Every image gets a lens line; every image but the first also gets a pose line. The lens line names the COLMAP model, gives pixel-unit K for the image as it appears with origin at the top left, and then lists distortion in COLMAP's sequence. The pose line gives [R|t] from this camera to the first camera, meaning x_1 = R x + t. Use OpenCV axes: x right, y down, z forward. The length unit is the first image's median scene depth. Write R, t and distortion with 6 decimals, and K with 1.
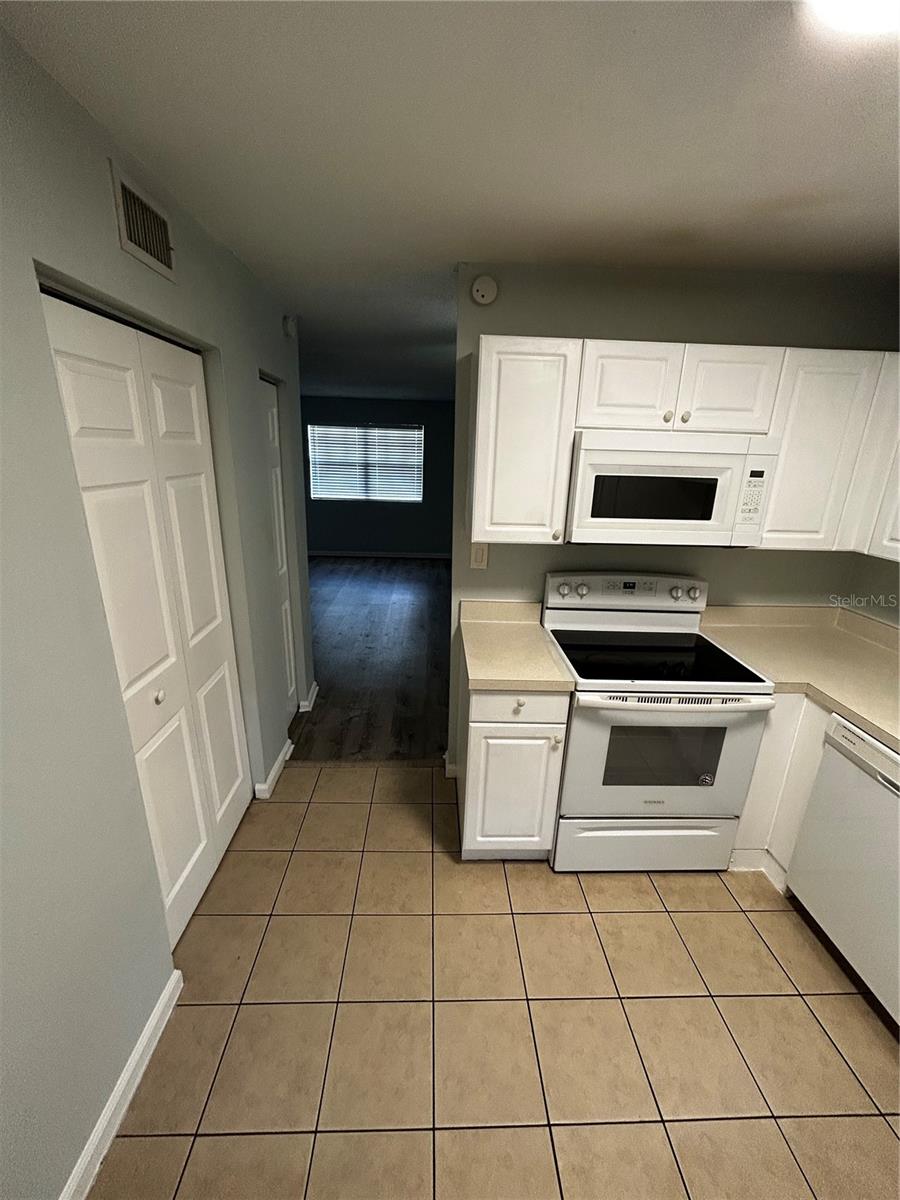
lens RADIAL K [[482.7, 0, 450.0], [0, 482.7, 600.0], [0, 0, 1]] dist [-0.003169, 0.000638]
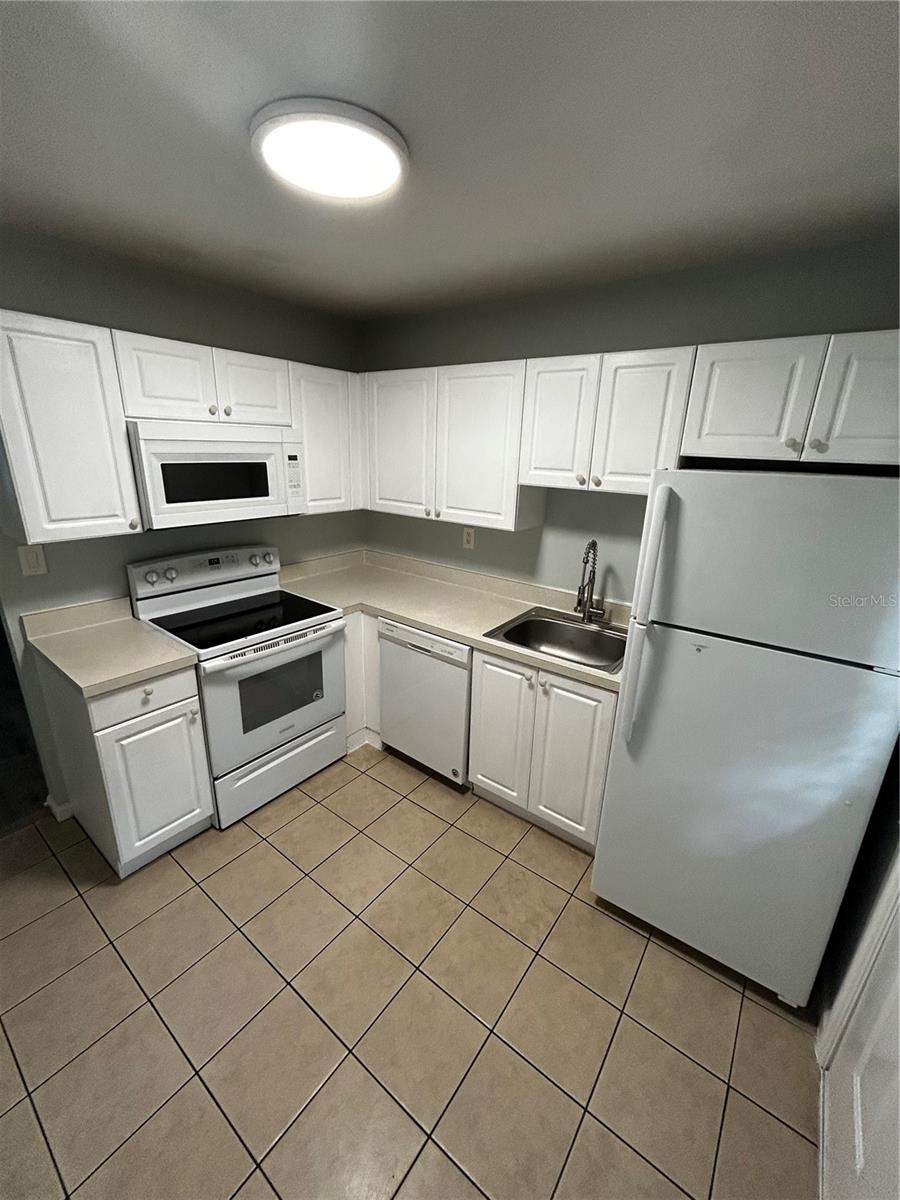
lens RADIAL K [[482.7, 0, 450.0], [0, 482.7, 600.0], [0, 0, 1]] dist [-0.003169, 0.000638]
pose [[0.632763, -0.244201, 0.734831, -0.141770], [0.210000, 0.967525, 0.140700, 0.015995], [-0.745326, 0.065284, 0.663496, -0.152580]]
